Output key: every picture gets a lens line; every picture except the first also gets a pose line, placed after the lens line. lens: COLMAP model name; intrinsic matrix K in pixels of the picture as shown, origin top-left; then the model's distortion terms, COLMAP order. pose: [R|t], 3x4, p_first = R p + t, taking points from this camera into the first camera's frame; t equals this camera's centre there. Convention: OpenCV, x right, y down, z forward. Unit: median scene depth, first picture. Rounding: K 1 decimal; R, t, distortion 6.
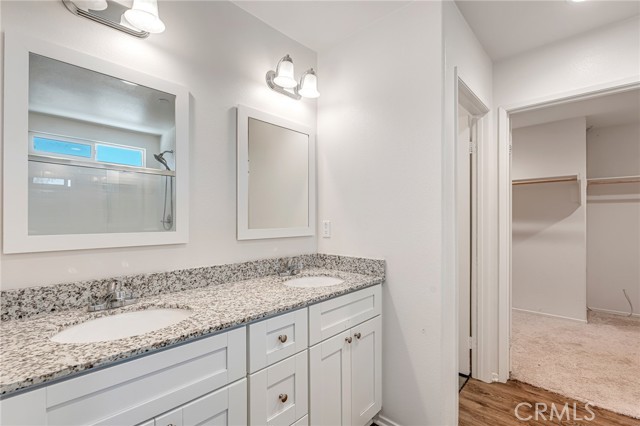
lens RADIAL K [[284.9, 0, 326.0], [0, 284.9, 217.9], [0, 0, 1]] dist [-0.007656, 0.001400]
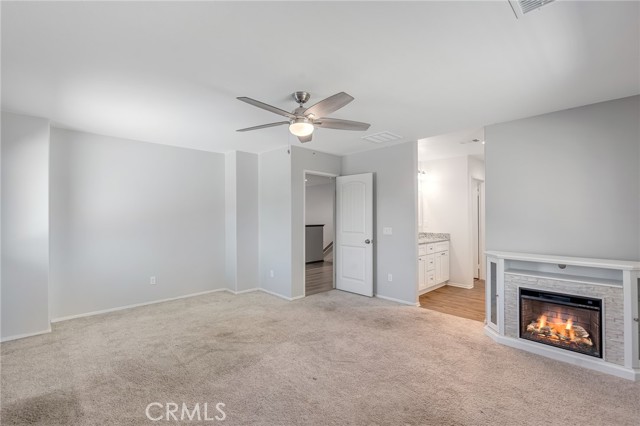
lens RADIAL K [[284.9, 0, 316.8], [0, 284.9, 213.5], [0, 0, 1]] dist [-0.007656, 0.001400]
pose [[0.996918, -0.005421, -0.078262, -0.983564], [0.005232, 0.999983, -0.002622, -0.071962], [0.078275, 0.002205, 0.996929, -2.208234]]
